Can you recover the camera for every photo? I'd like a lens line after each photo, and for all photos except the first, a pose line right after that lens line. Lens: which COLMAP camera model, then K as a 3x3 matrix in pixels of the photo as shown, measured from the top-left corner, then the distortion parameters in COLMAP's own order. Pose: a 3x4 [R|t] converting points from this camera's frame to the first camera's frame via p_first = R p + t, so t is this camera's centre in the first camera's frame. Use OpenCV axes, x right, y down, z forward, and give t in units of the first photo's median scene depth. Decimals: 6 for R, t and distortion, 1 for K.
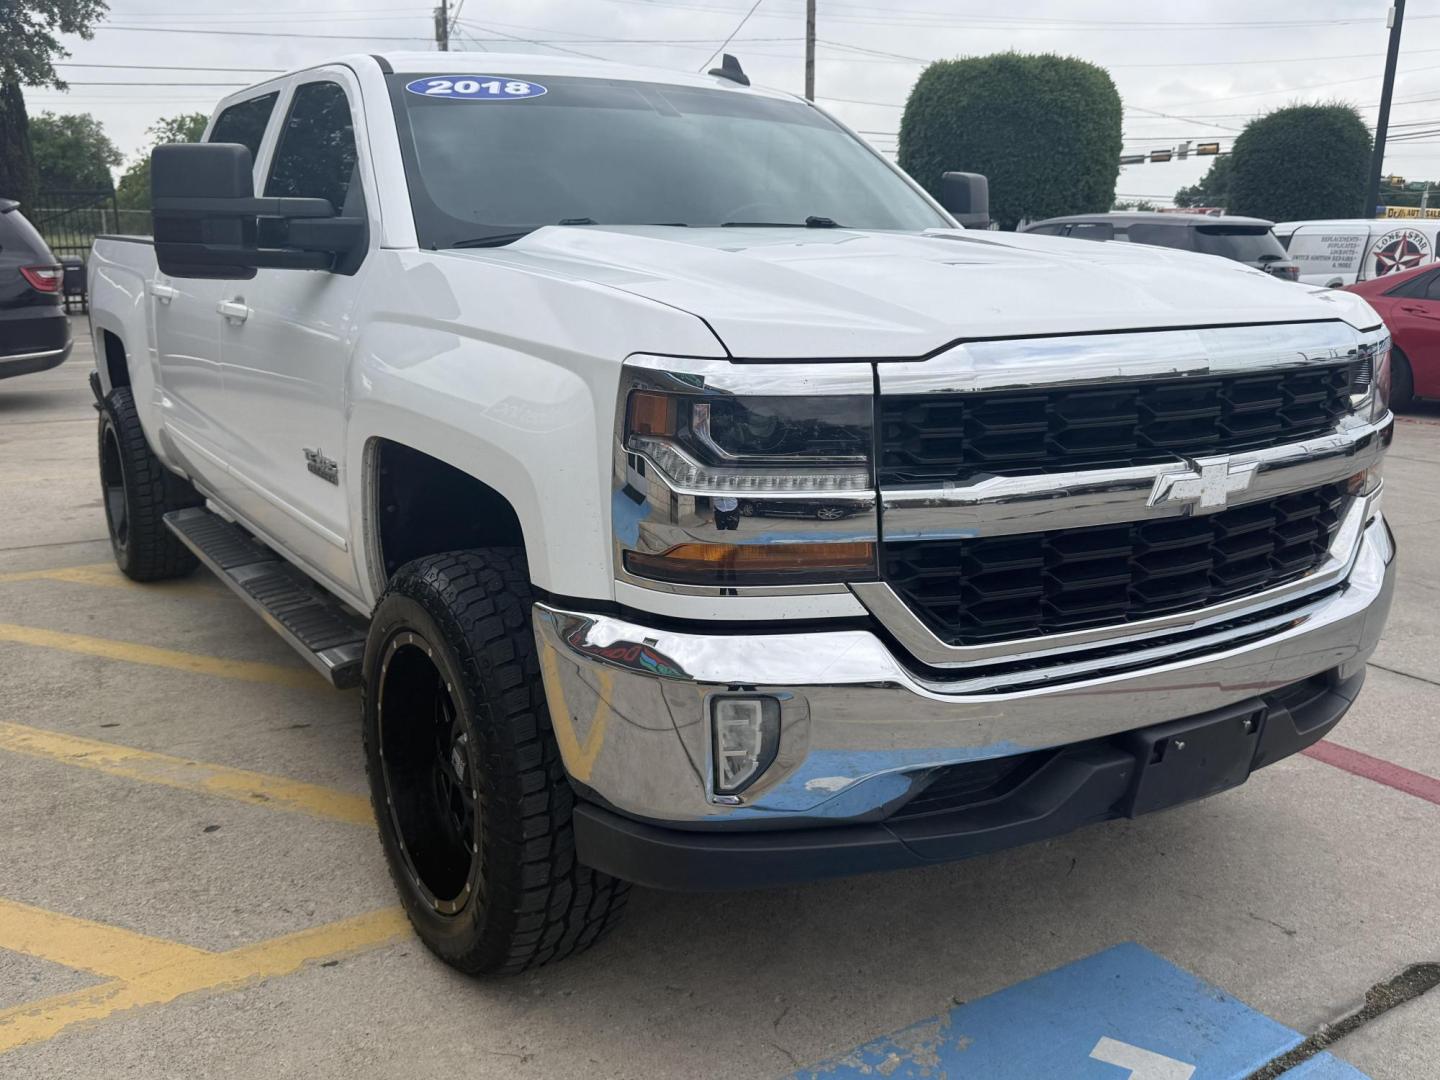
lens RADIAL K [[1086.2, 0, 721.8], [0, 1086.2, 553.6], [0, 0, 1]] dist [-0.002891, -0.002563]
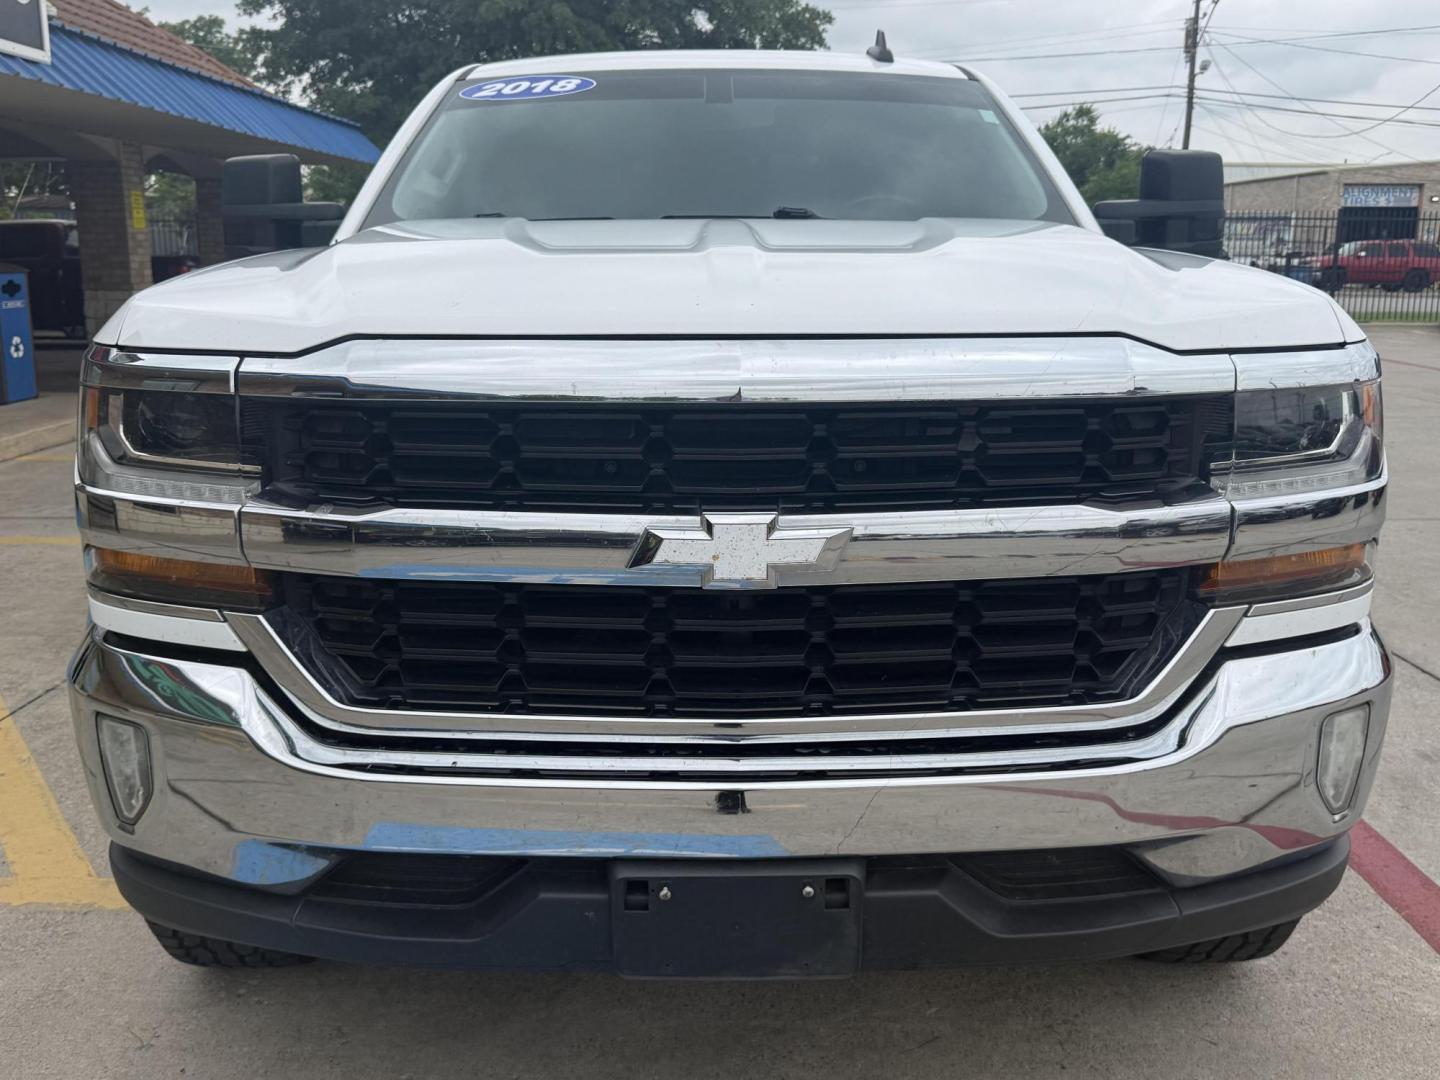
lens RADIAL K [[1093.4, 0, 721.3], [0, 1093.4, 528.6], [0, 0, 1]] dist [0.046682, -0.069717]
pose [[0.917134, 0.115484, -0.381481, 0.712088], [-0.117606, 0.992900, 0.017834, -0.089171], [0.380833, 0.028508, 0.924204, 0.309309]]
